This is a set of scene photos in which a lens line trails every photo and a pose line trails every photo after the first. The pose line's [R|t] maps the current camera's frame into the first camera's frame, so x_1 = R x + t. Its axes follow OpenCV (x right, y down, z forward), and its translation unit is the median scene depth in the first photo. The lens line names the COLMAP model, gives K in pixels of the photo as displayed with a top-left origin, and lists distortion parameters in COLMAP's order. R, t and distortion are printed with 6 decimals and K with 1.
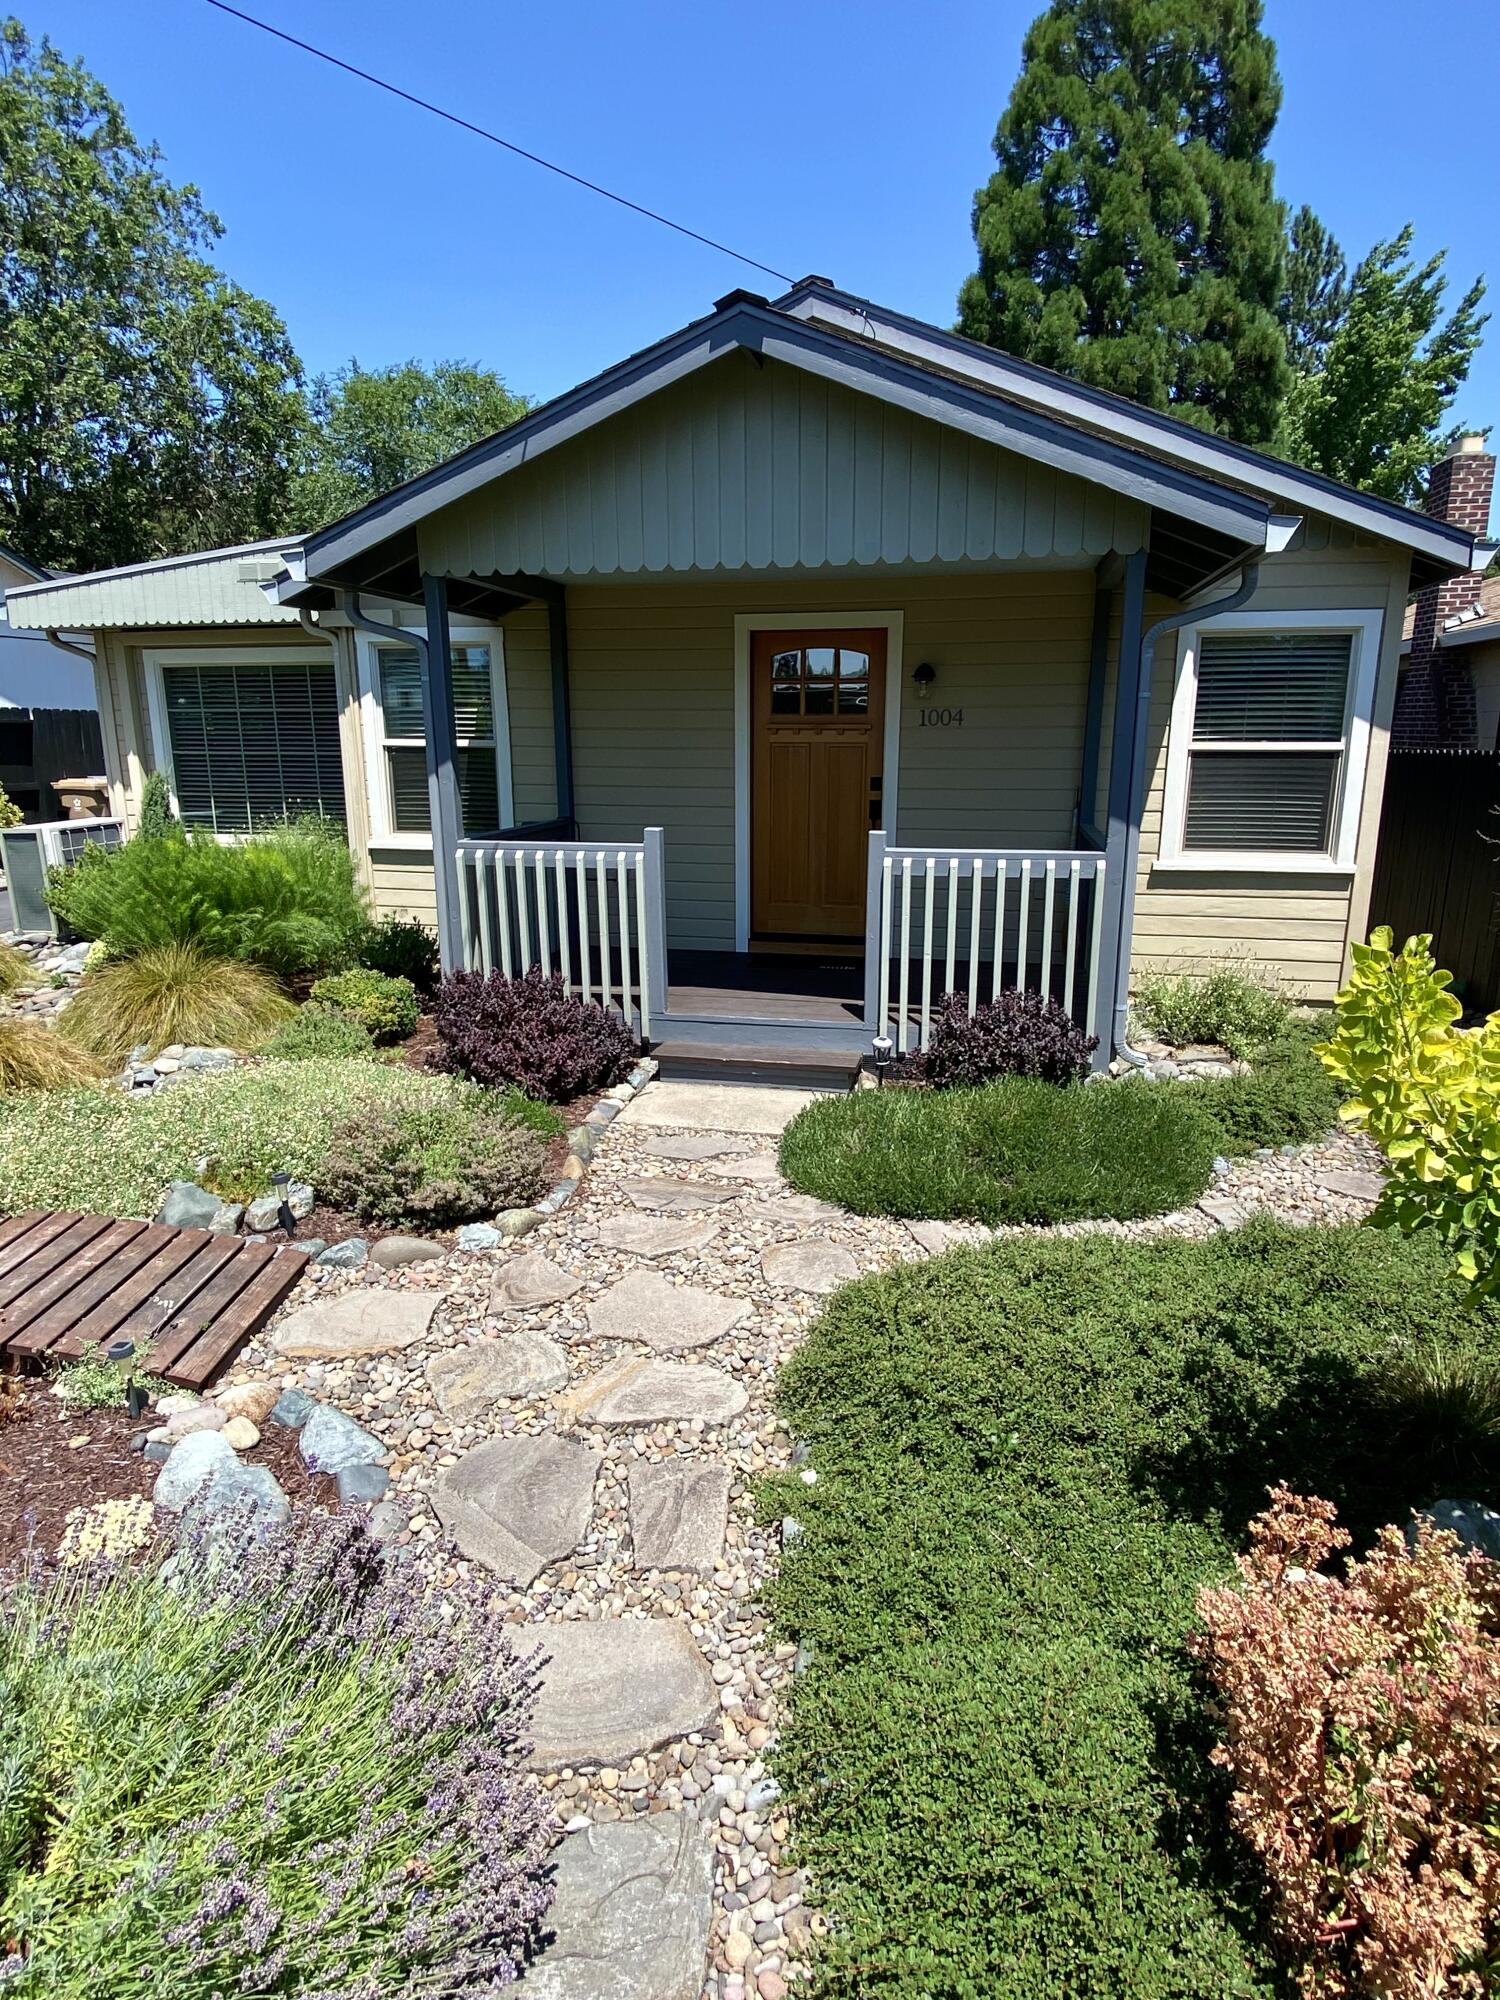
lens RADIAL K [[1103.5, 0, 750.0], [0, 1103.5, 1000.0], [0, 0, 1]] dist [0.098103, -0.053191]
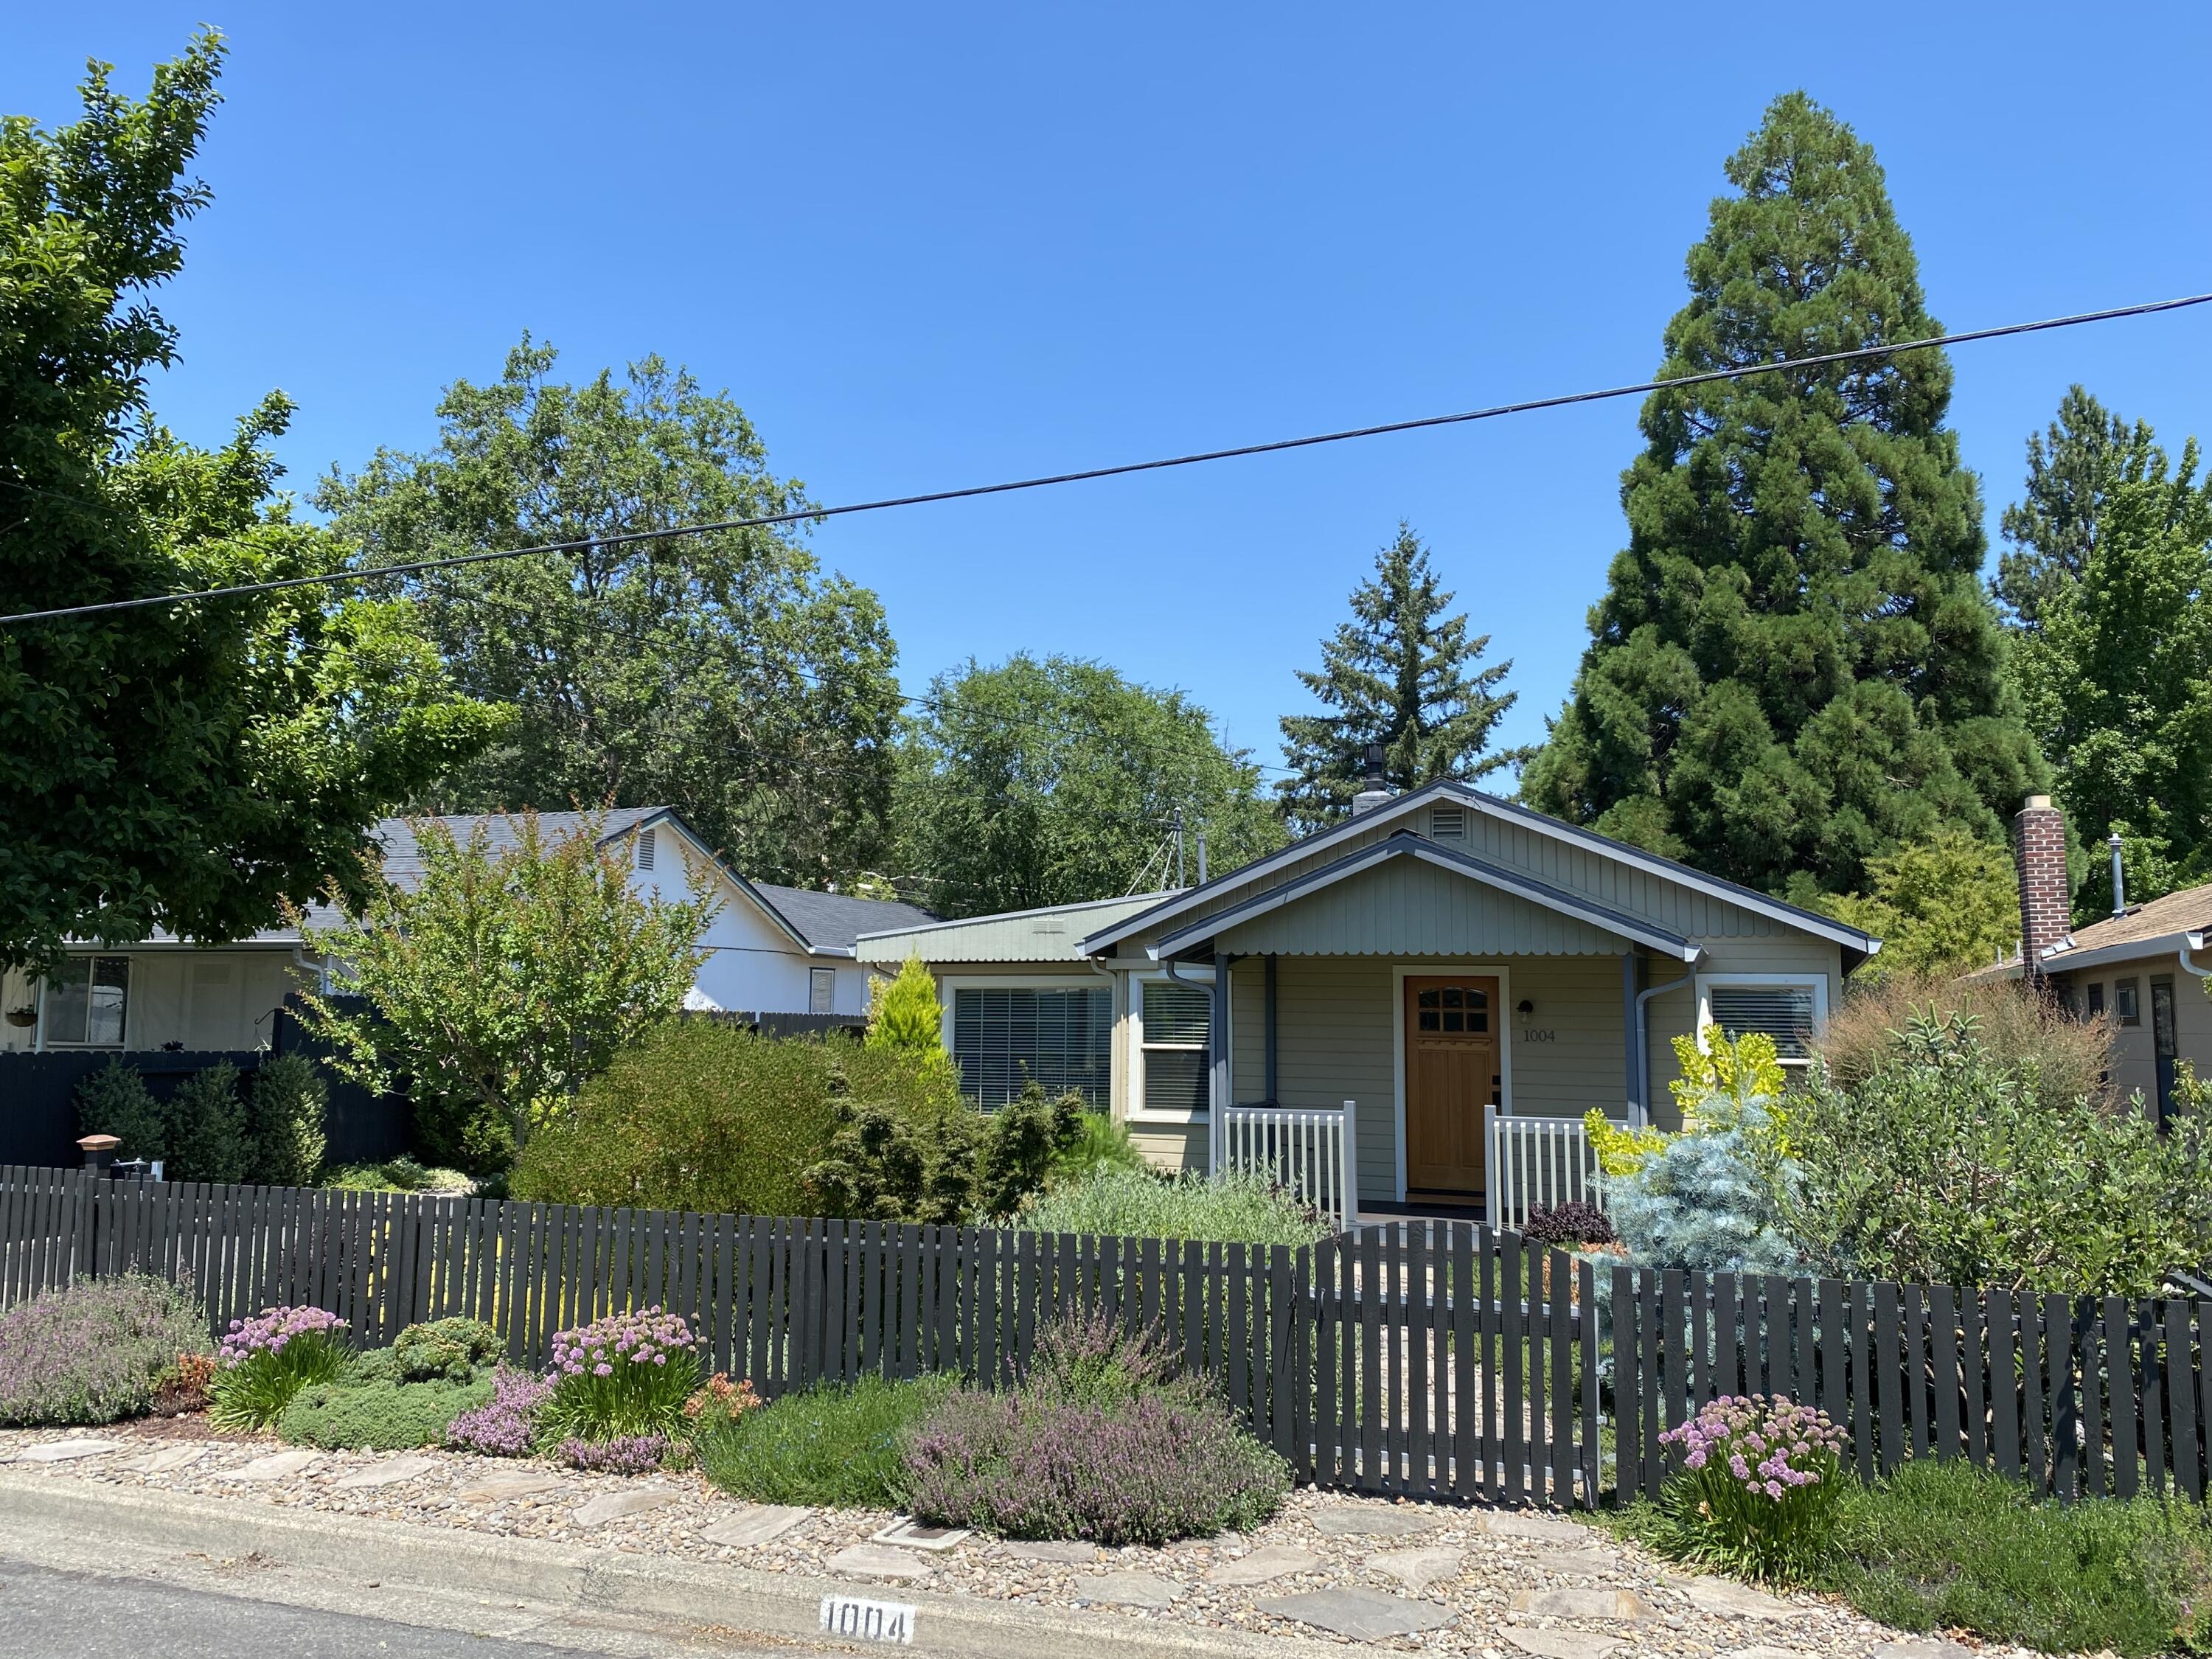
lens RADIAL K [[1627.6, 0, 1106.0], [0, 1627.6, 829.5], [0, 0, 1]] dist [0.031564, -0.151125]
pose [[0.987257, -0.005004, -0.159054, -0.010007], [-0.050161, 0.938764, -0.340890, 0.052804], [0.151020, 0.344524, 0.926551, -0.245408]]
